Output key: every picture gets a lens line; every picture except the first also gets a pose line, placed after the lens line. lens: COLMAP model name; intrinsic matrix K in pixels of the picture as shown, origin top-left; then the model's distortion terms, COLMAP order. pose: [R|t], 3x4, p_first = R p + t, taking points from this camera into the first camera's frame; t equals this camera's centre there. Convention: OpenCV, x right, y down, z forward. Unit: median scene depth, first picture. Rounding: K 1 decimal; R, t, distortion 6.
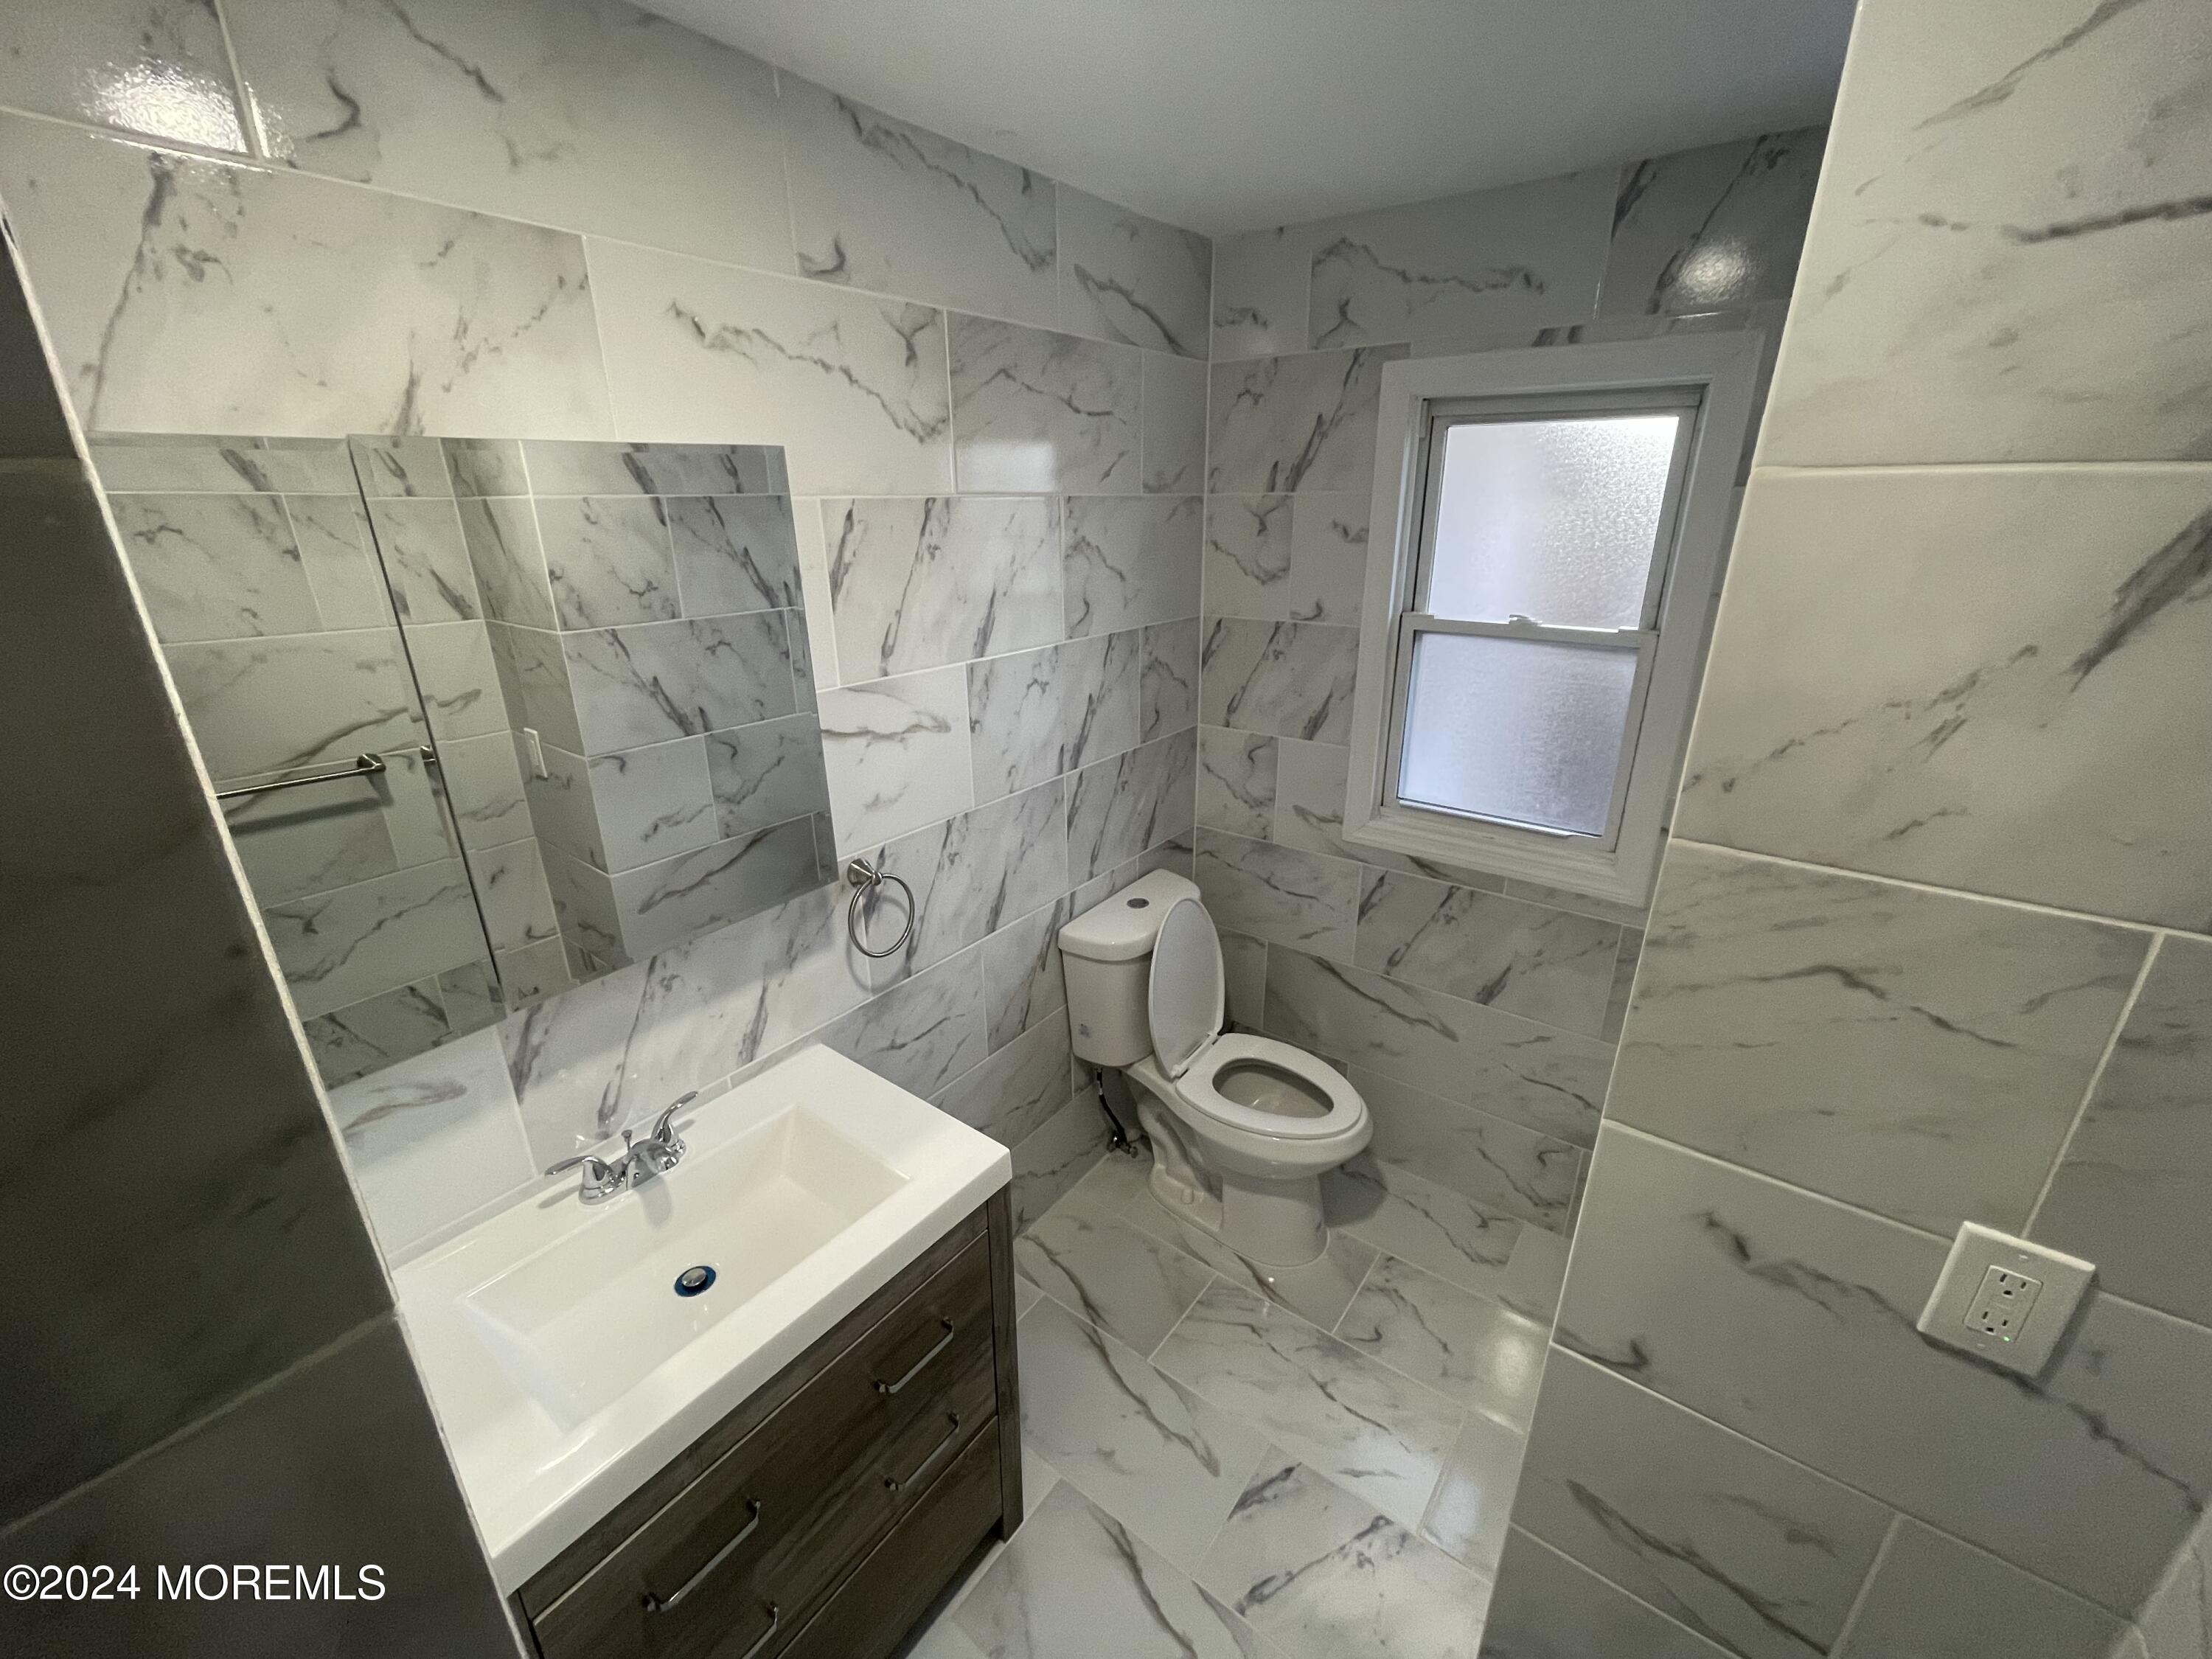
lens RADIAL K [[898.8, 0, 1106.8], [0, 898.8, 824.3], [0, 0, 1]] dist [-0.010553, 0.001720]
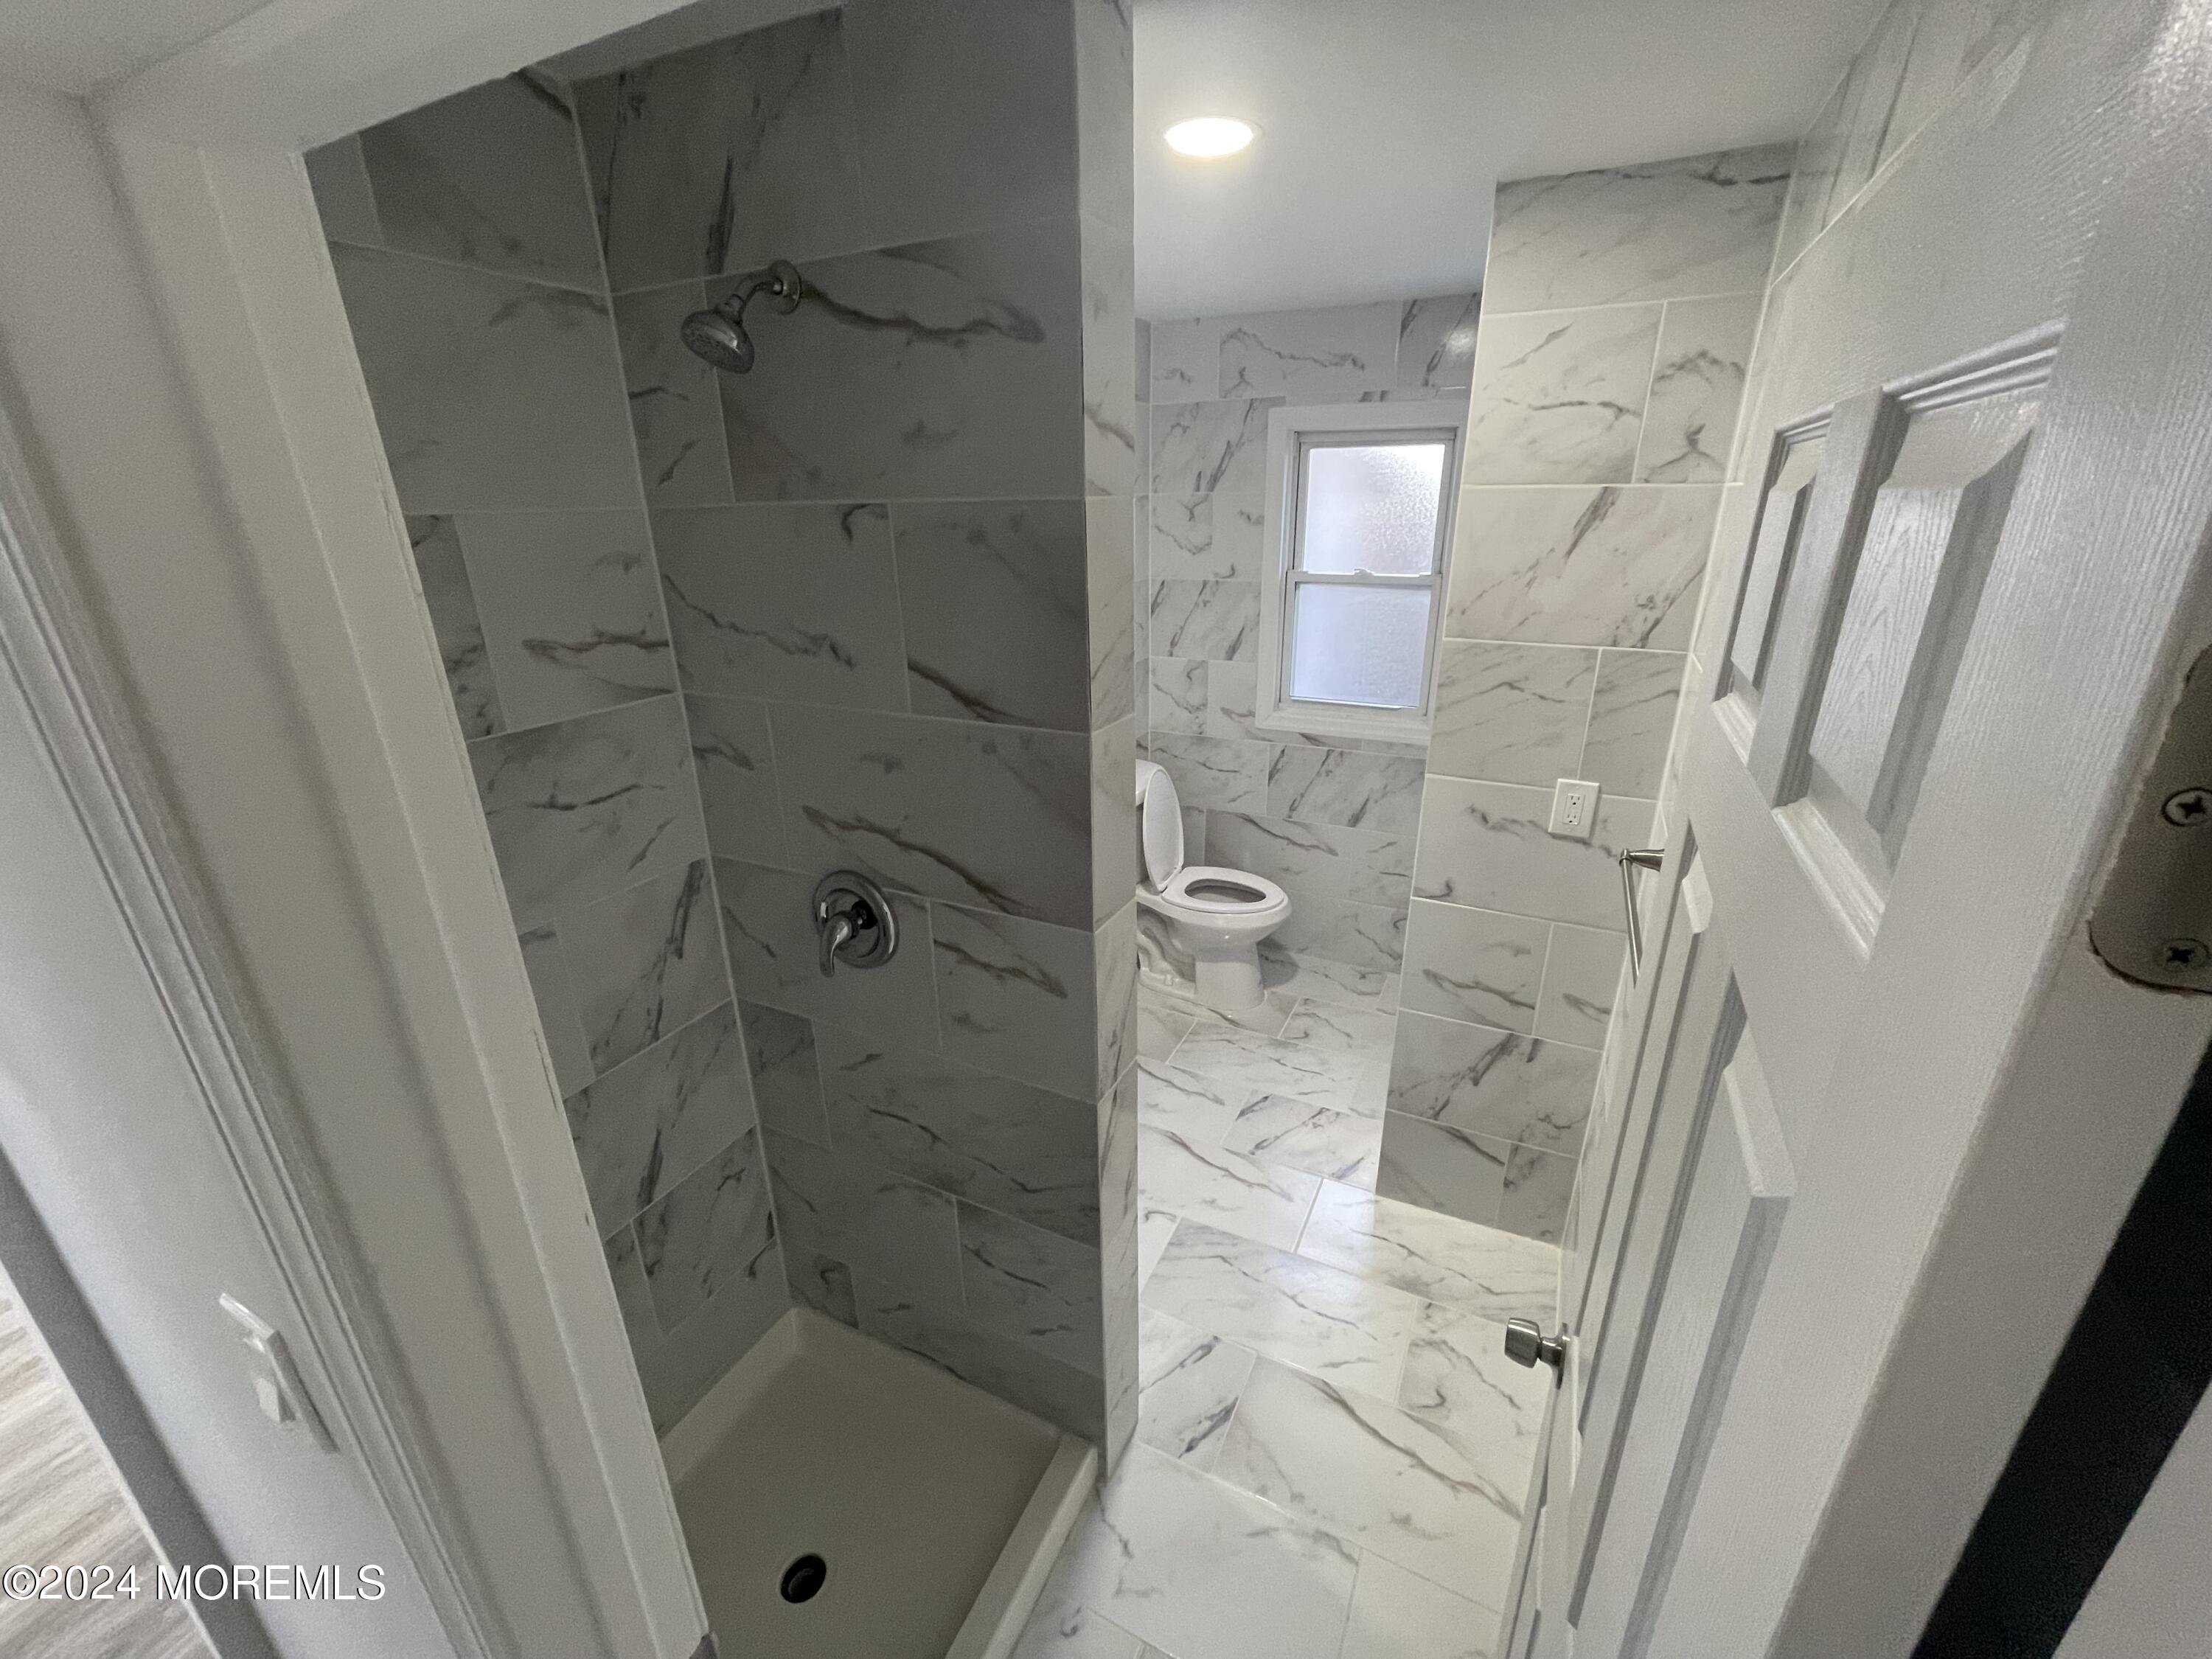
lens RADIAL K [[898.8, 0, 1103.8], [0, 898.8, 836.2], [0, 0, 1]] dist [-0.010553, 0.001720]
pose [[0.983616, -0.075447, 0.163731, -0.259635], [0.072729, 0.997097, 0.022543, 0.156686], [-0.164957, -0.010266, 0.986247, -0.455296]]
